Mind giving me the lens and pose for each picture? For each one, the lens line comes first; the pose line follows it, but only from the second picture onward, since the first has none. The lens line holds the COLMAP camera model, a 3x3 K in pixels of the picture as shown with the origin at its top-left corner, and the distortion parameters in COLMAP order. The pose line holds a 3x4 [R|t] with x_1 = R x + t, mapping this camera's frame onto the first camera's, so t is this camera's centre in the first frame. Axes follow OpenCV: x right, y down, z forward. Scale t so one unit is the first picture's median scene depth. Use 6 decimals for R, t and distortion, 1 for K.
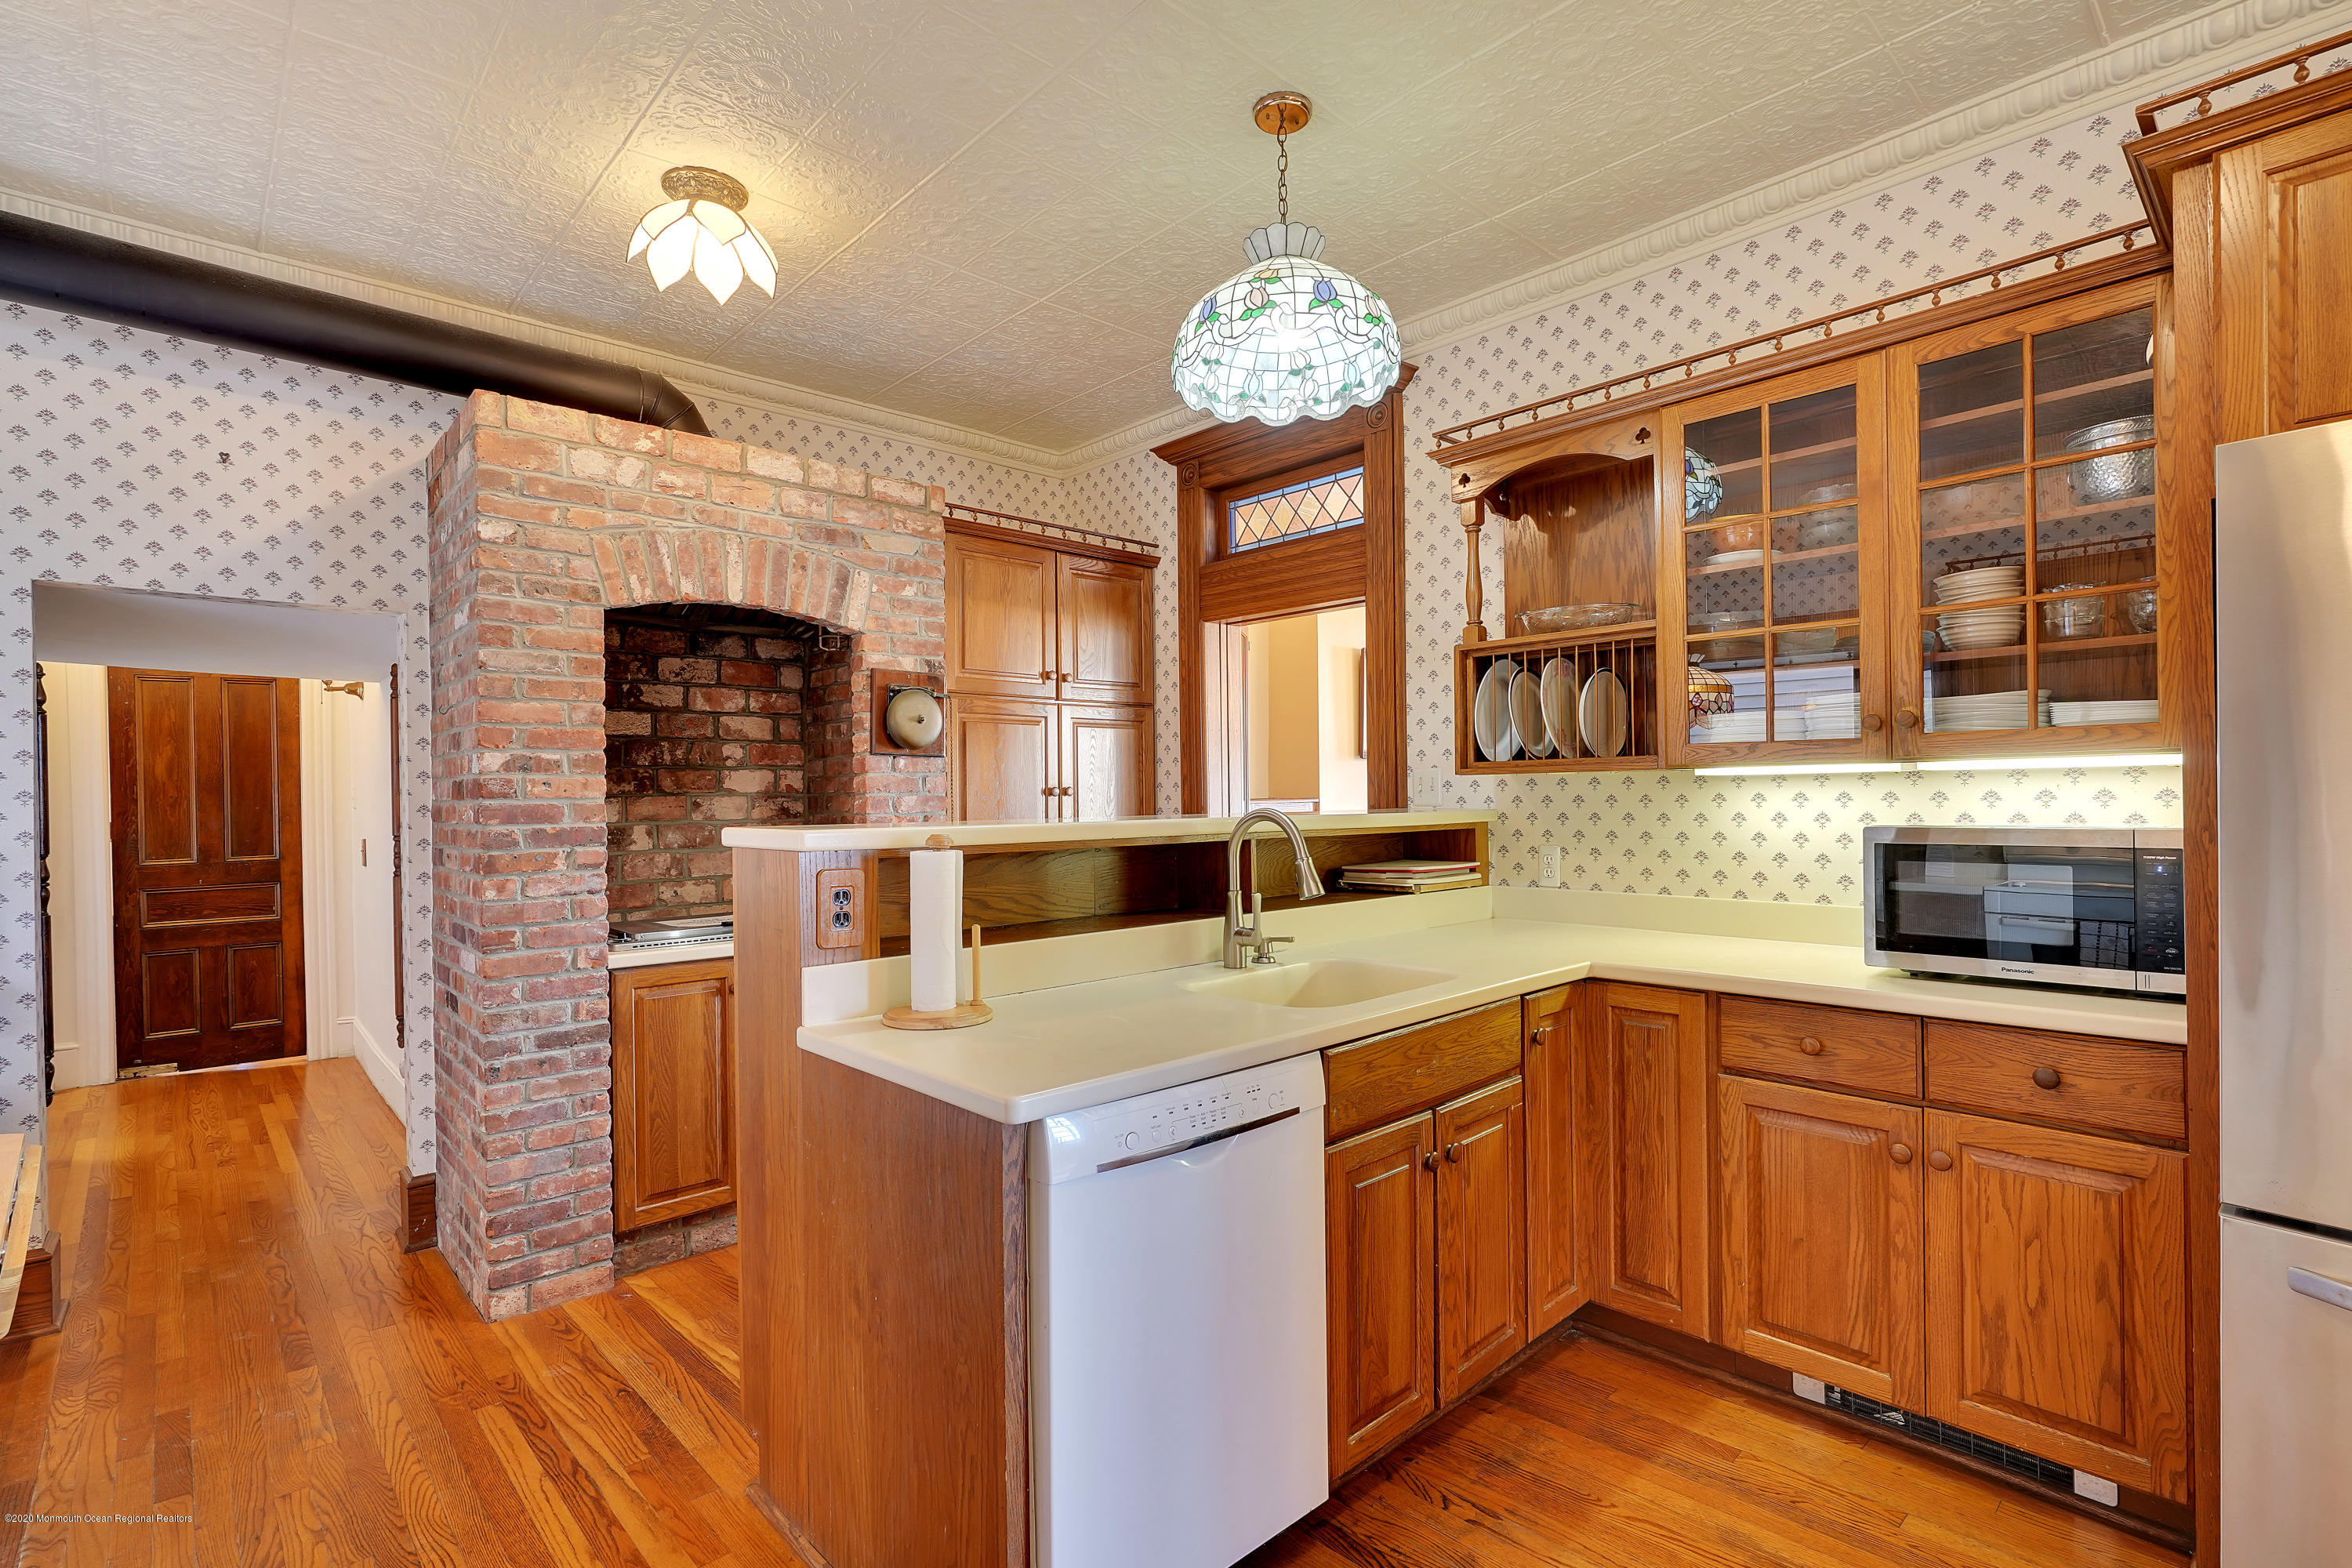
lens RADIAL K [[1090.7, 0, 1172.4], [0, 1090.7, 789.8], [0, 0, 1]] dist [-0.002337, 0.000830]
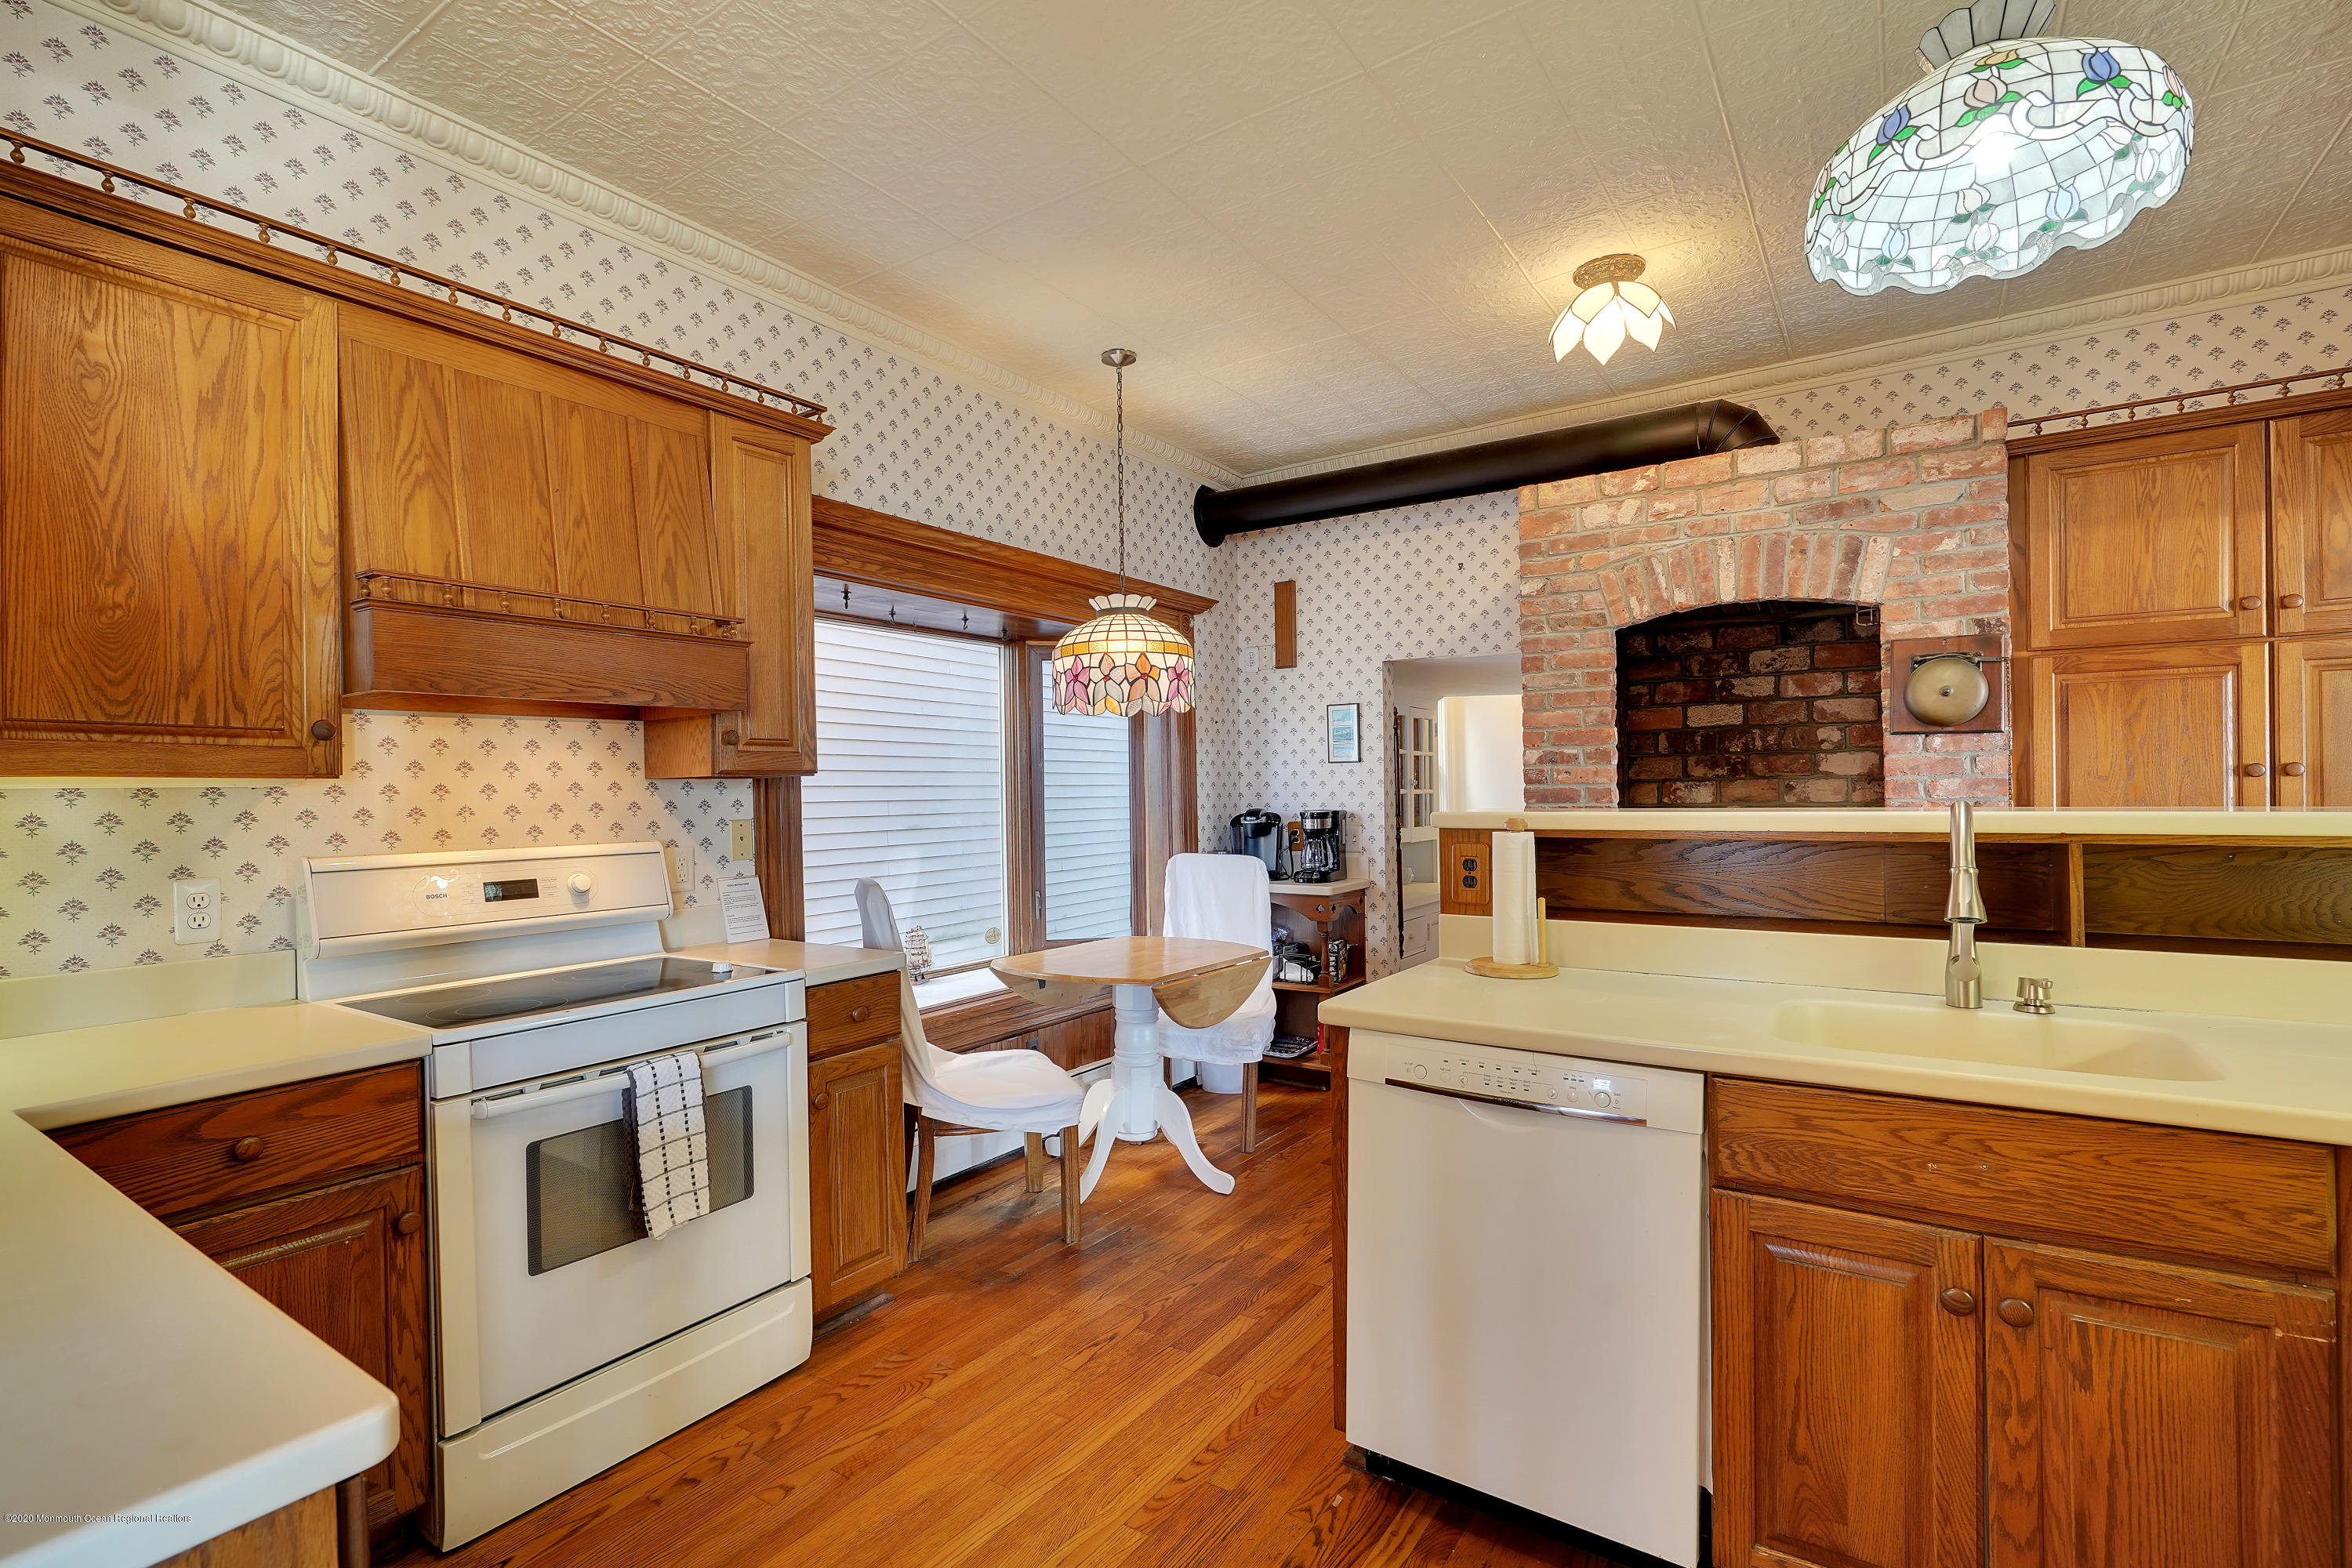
lens RADIAL K [[1090.7, 0, 1187.4], [0, 1090.7, 788.5], [0, 0, 1]] dist [-0.002337, 0.000830]
pose [[0.229950, 0.006348, -0.973182, 0.483643], [0.015874, 0.999821, 0.010273, -0.005497], [0.973073, -0.017810, 0.229808, 0.209721]]
